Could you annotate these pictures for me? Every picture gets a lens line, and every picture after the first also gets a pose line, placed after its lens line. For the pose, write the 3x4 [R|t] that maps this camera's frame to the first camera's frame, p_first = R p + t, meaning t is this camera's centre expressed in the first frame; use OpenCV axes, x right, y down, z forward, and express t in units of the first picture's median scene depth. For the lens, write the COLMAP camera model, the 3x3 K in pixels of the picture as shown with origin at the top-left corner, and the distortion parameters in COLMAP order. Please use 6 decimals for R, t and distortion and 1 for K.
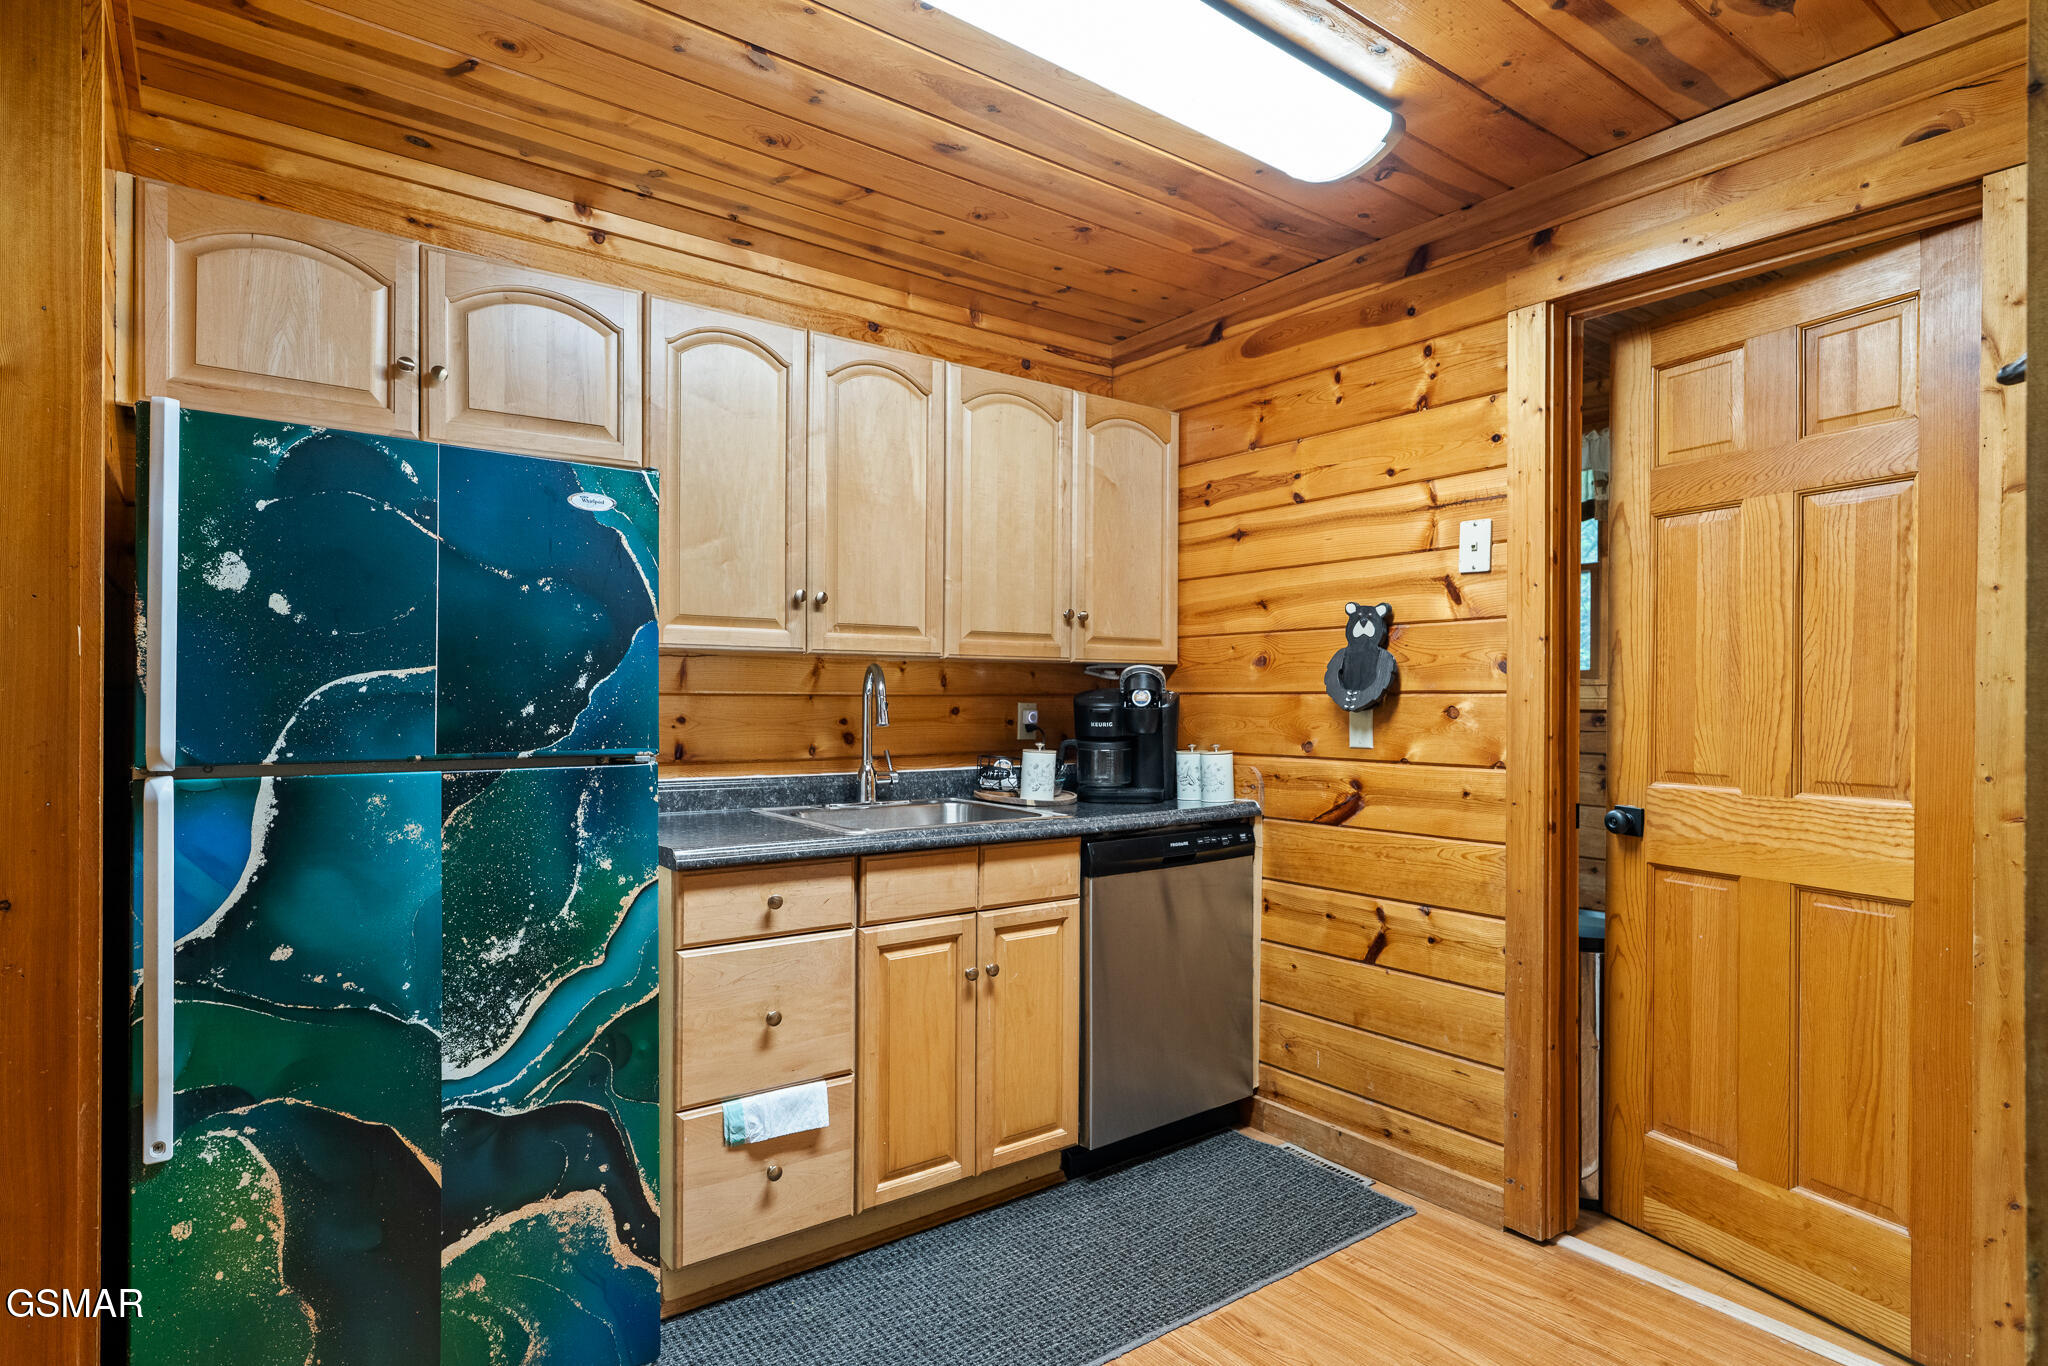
lens RADIAL K [[1076.6, 0, 1028.9], [0, 1076.6, 697.2], [0, 0, 1]] dist [0.001441, 0.000765]
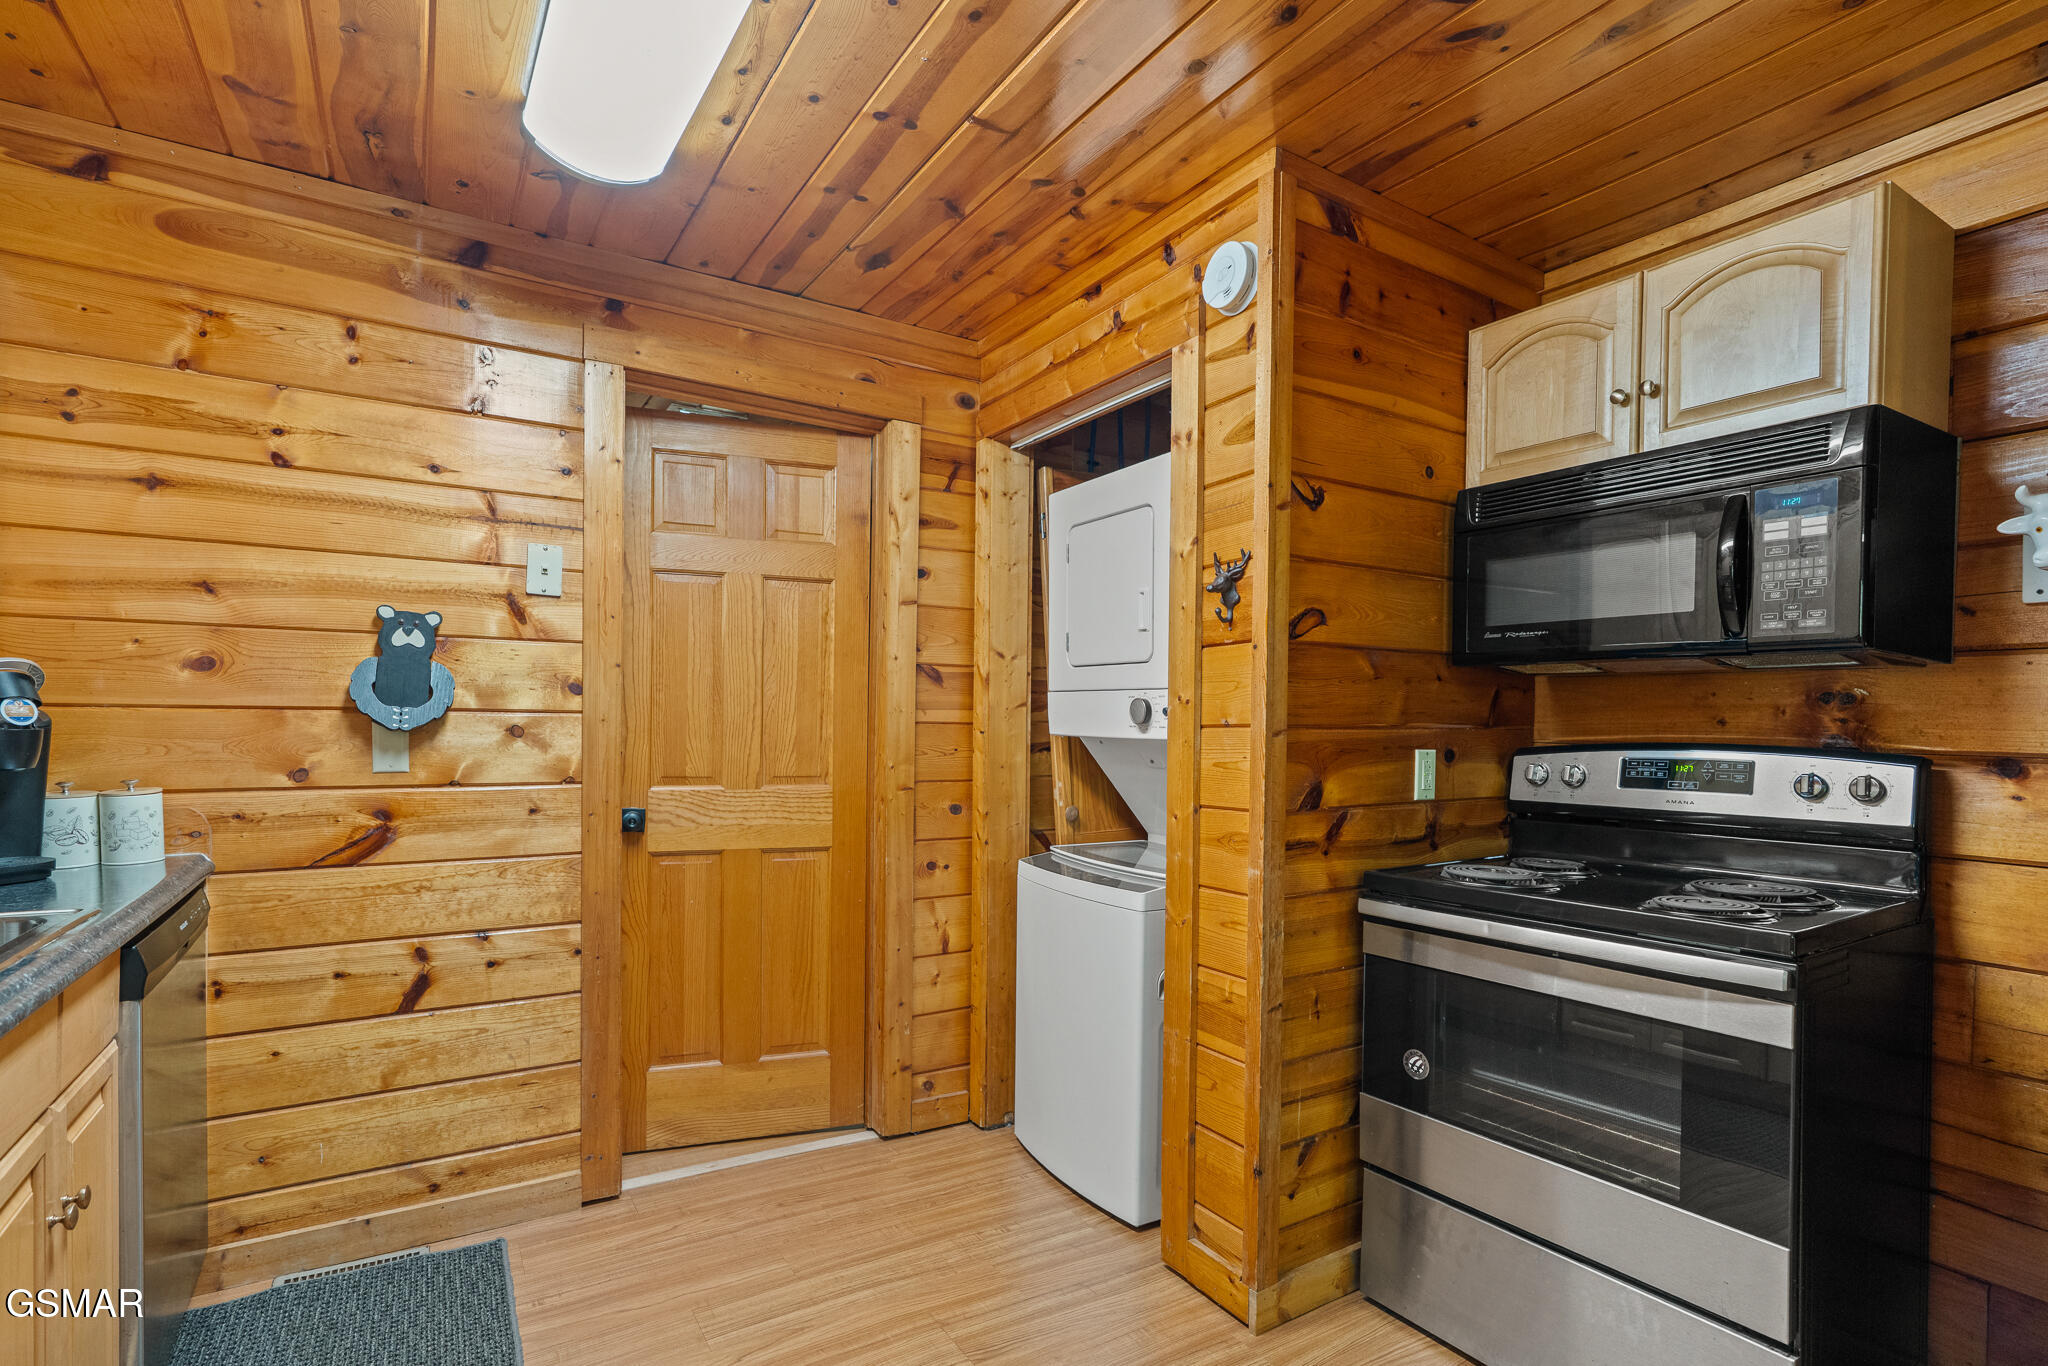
lens RADIAL K [[987.6, 0, 1018.3], [0, 987.6, 738.8], [0, 0, 1]] dist [-0.007906, 0.002740]
pose [[0.096421, -0.015993, 0.995212, -0.465653], [-0.011865, 0.999781, 0.017215, -0.000017], [-0.995270, -0.013468, 0.096210, 0.439031]]
